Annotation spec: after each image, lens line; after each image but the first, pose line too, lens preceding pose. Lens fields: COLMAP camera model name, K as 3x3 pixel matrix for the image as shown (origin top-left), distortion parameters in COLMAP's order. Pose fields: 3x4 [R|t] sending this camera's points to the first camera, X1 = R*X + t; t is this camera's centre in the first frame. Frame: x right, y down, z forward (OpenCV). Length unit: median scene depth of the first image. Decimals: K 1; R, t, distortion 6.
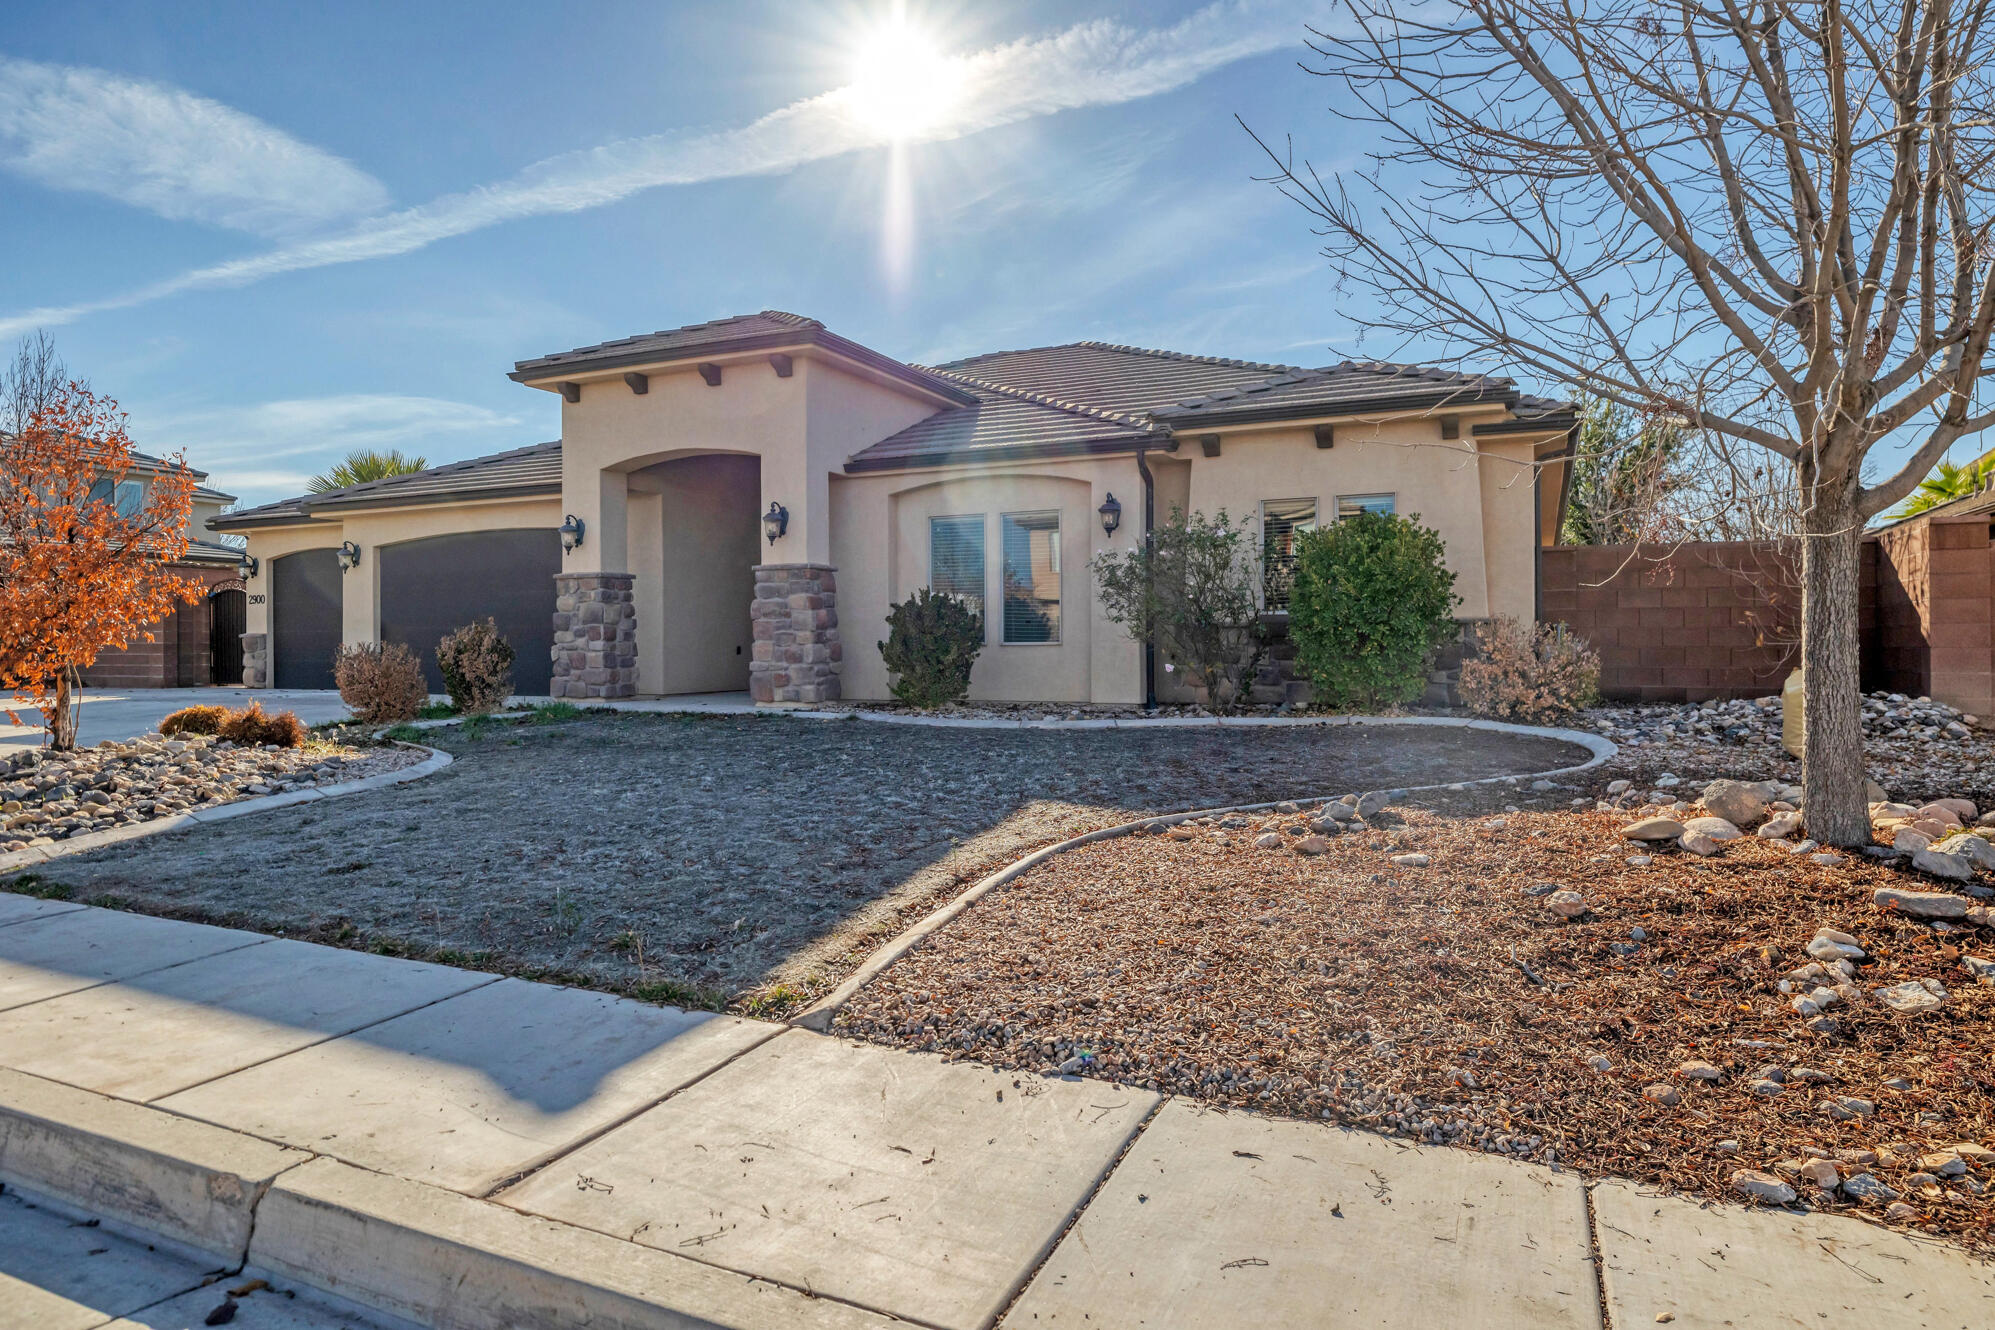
lens RADIAL K [[1193.4, 0, 994.7], [0, 1193.4, 663.8], [0, 0, 1]] dist [-0.001530, 0.000011]
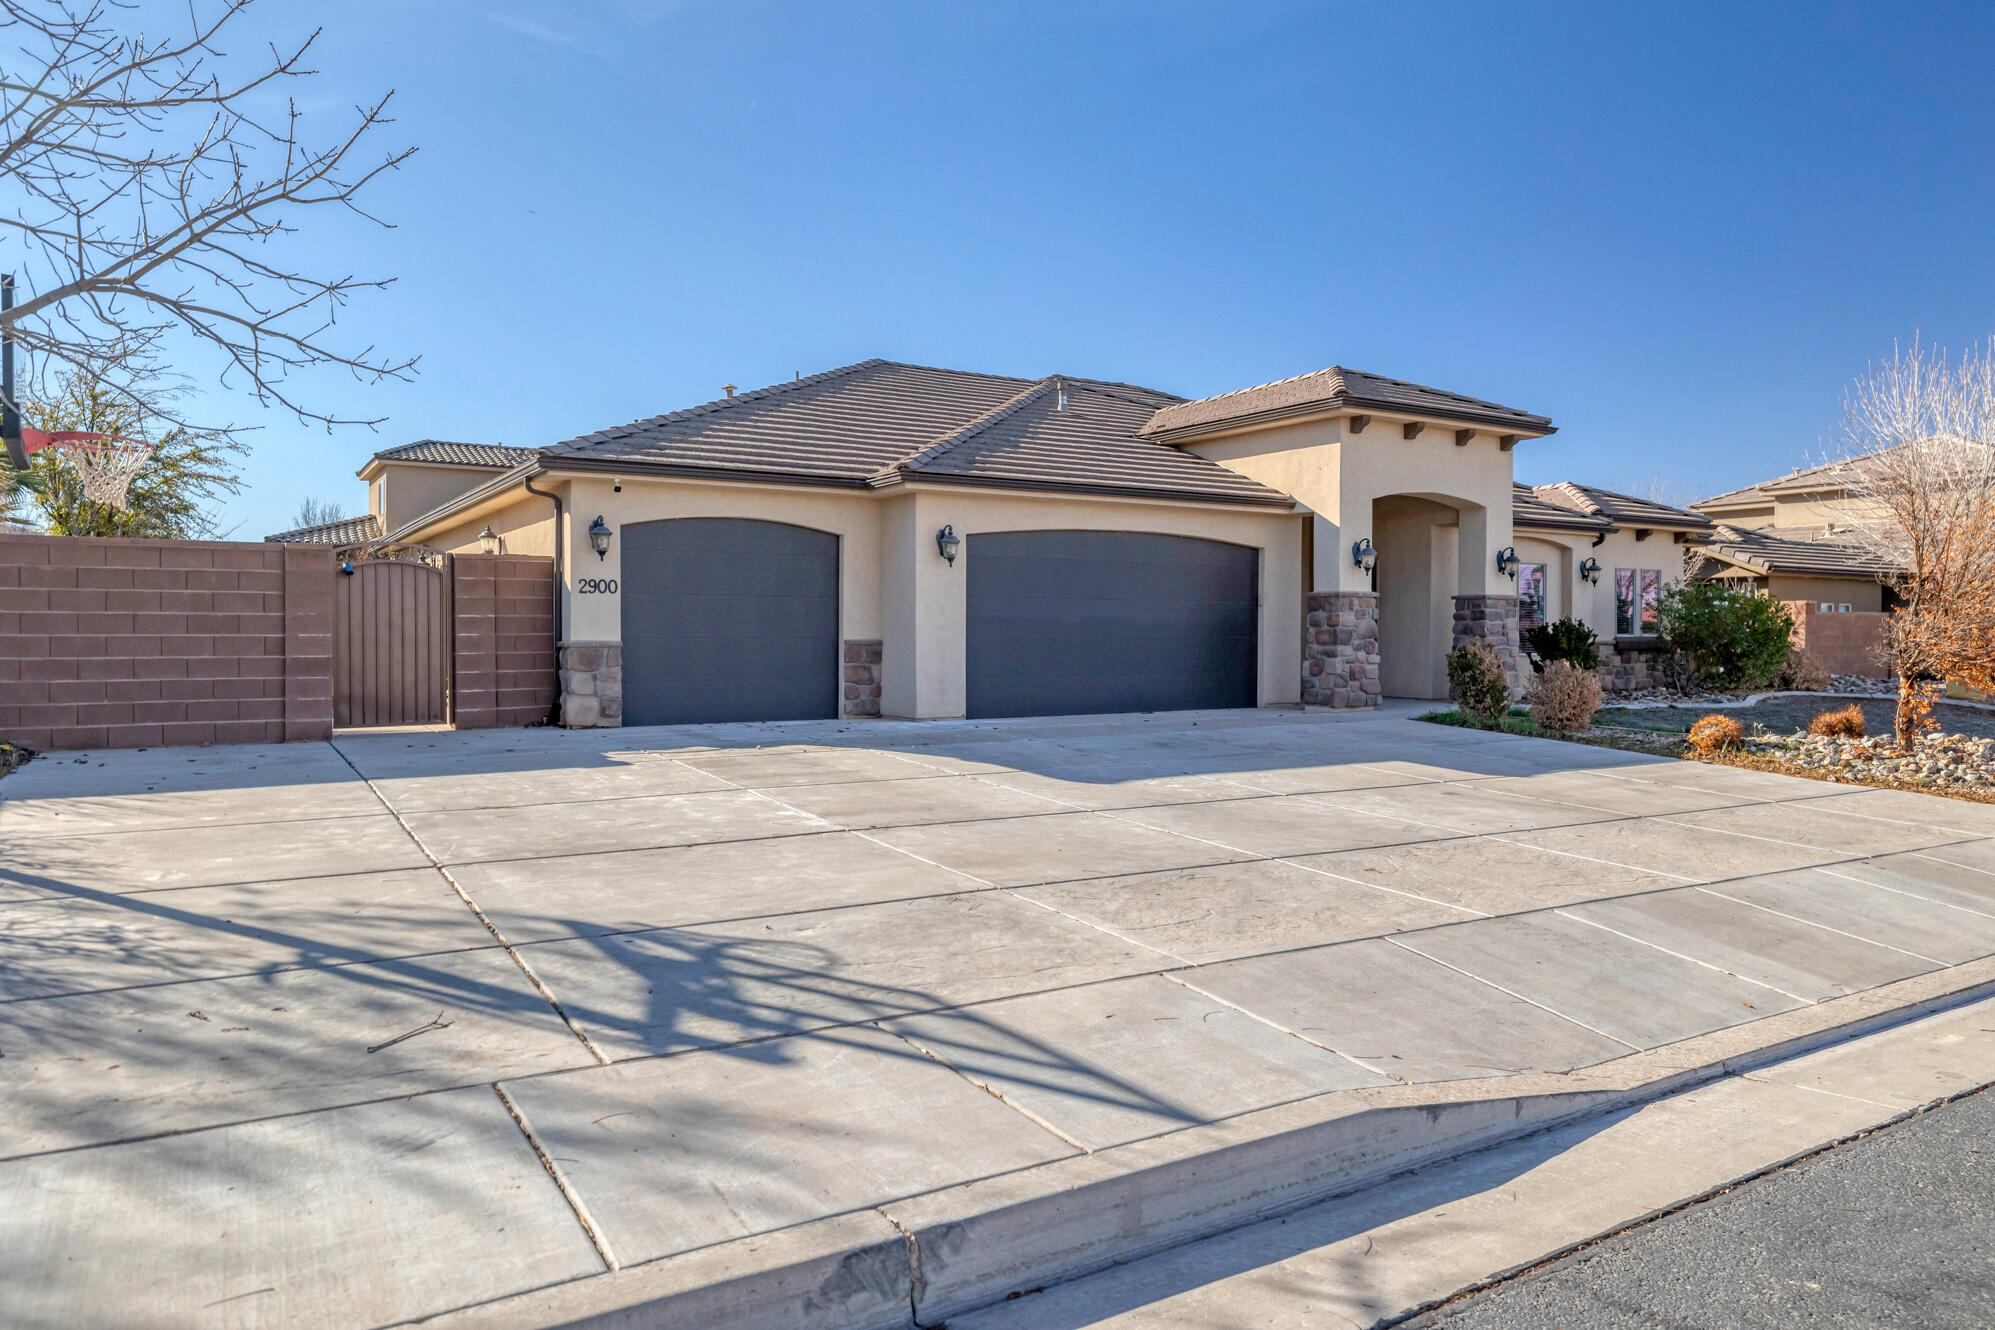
lens RADIAL K [[1282.5, 0, 993.1], [0, 1282.5, 656.6], [0, 0, 1]] dist [-0.002467, -0.000097]
pose [[0.546057, -0.010381, 0.837684, -1.067481], [0.009069, 0.999938, 0.006480, -0.019733], [-0.837699, 0.004058, 0.546117, 0.455698]]
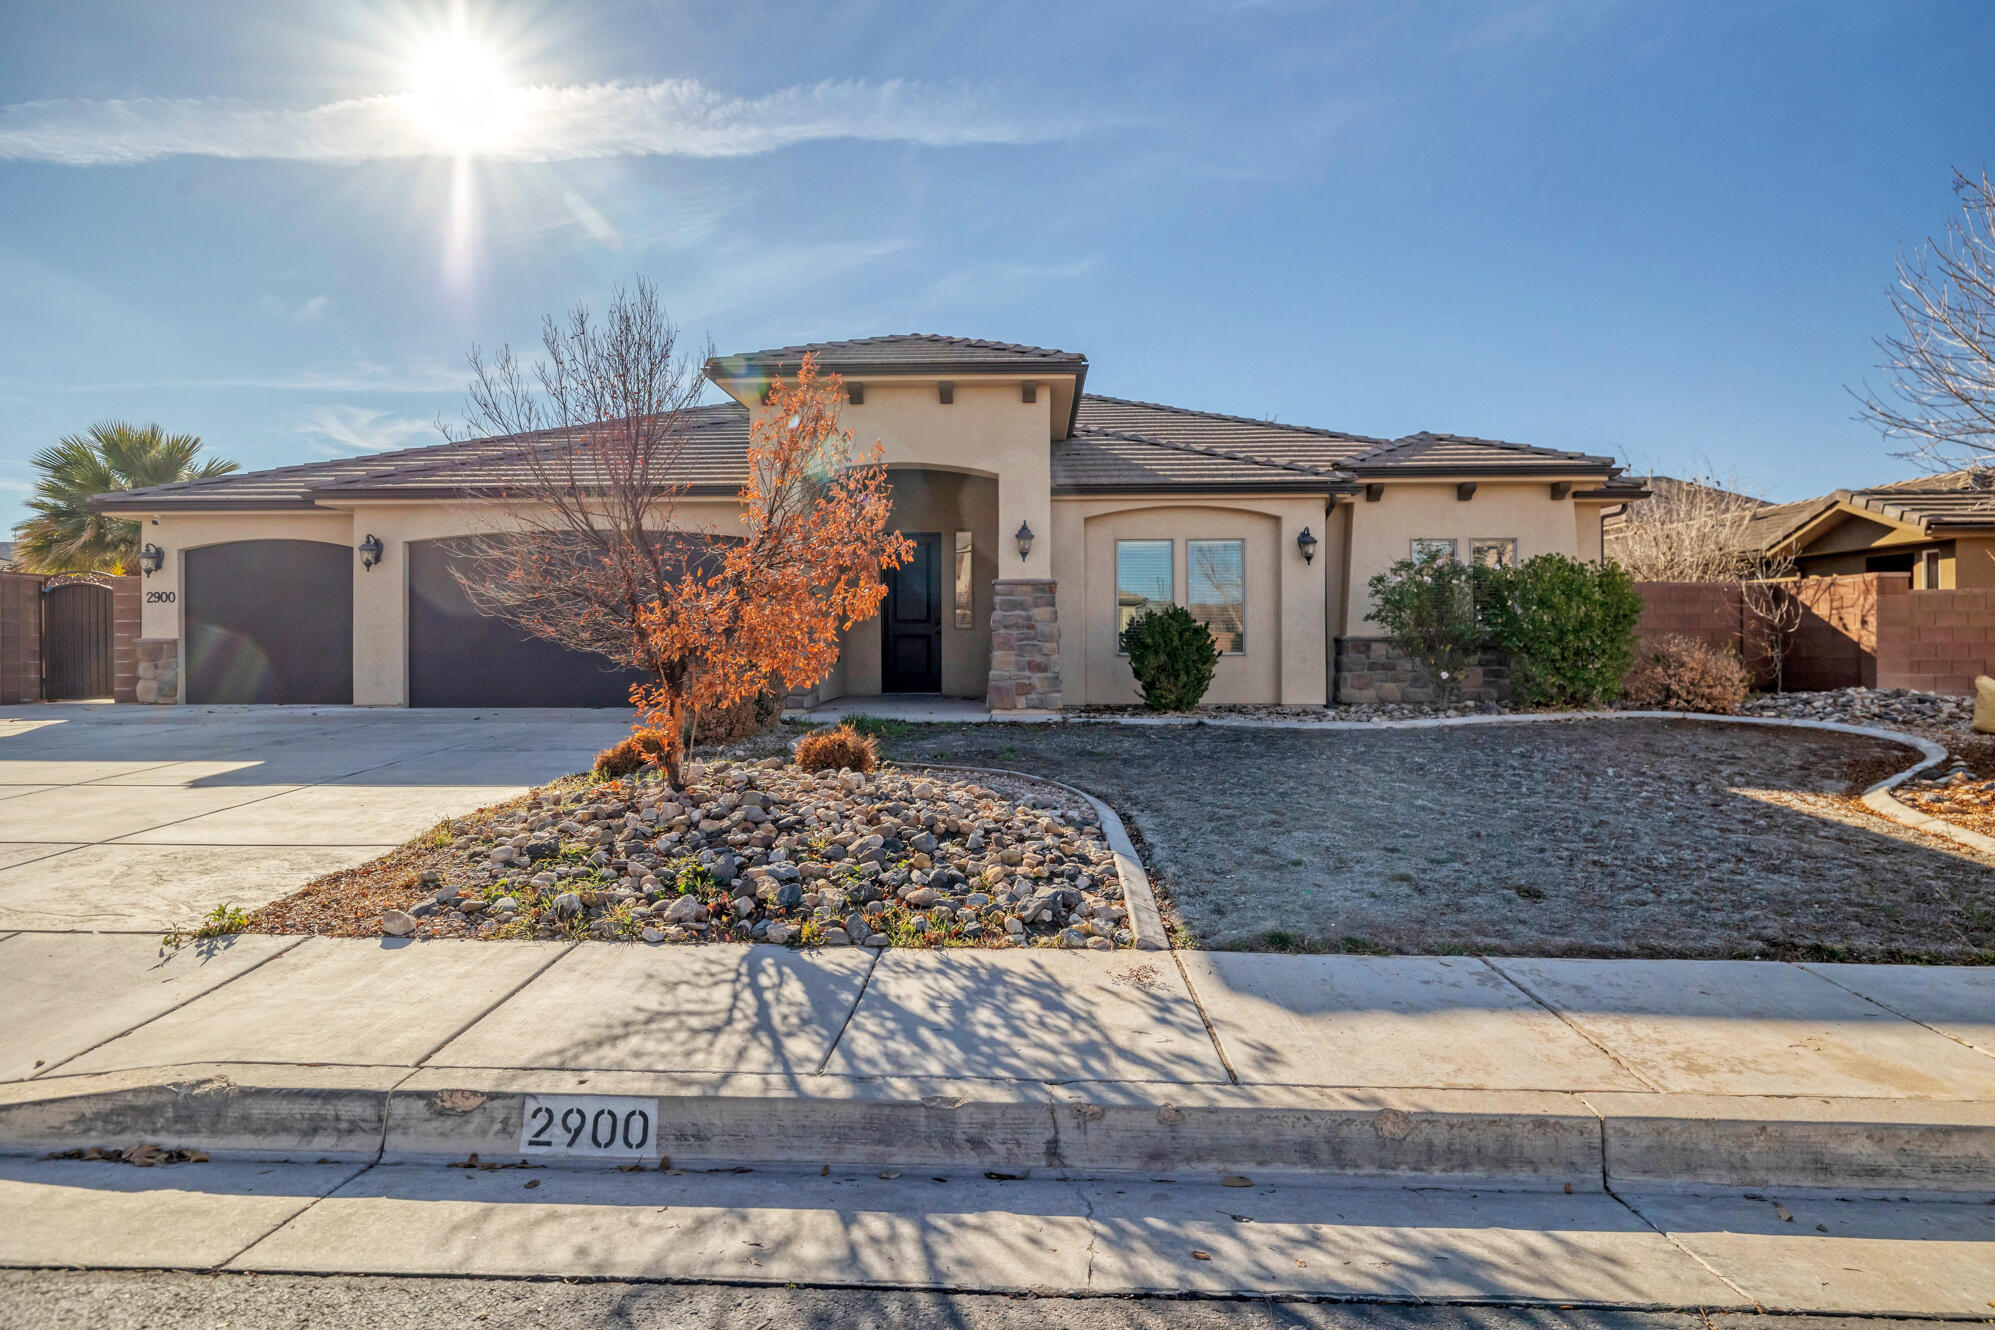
lens RADIAL K [[1041.4, 0, 998.9], [0, 1041.4, 651.7], [0, 0, 1]] dist [-0.001791, -0.000276]
pose [[0.919042, -0.000874, 0.394158, -0.365438], [0.004822, 0.999948, -0.009025, -0.006996], [-0.394129, 0.010194, 0.918999, 0.104794]]
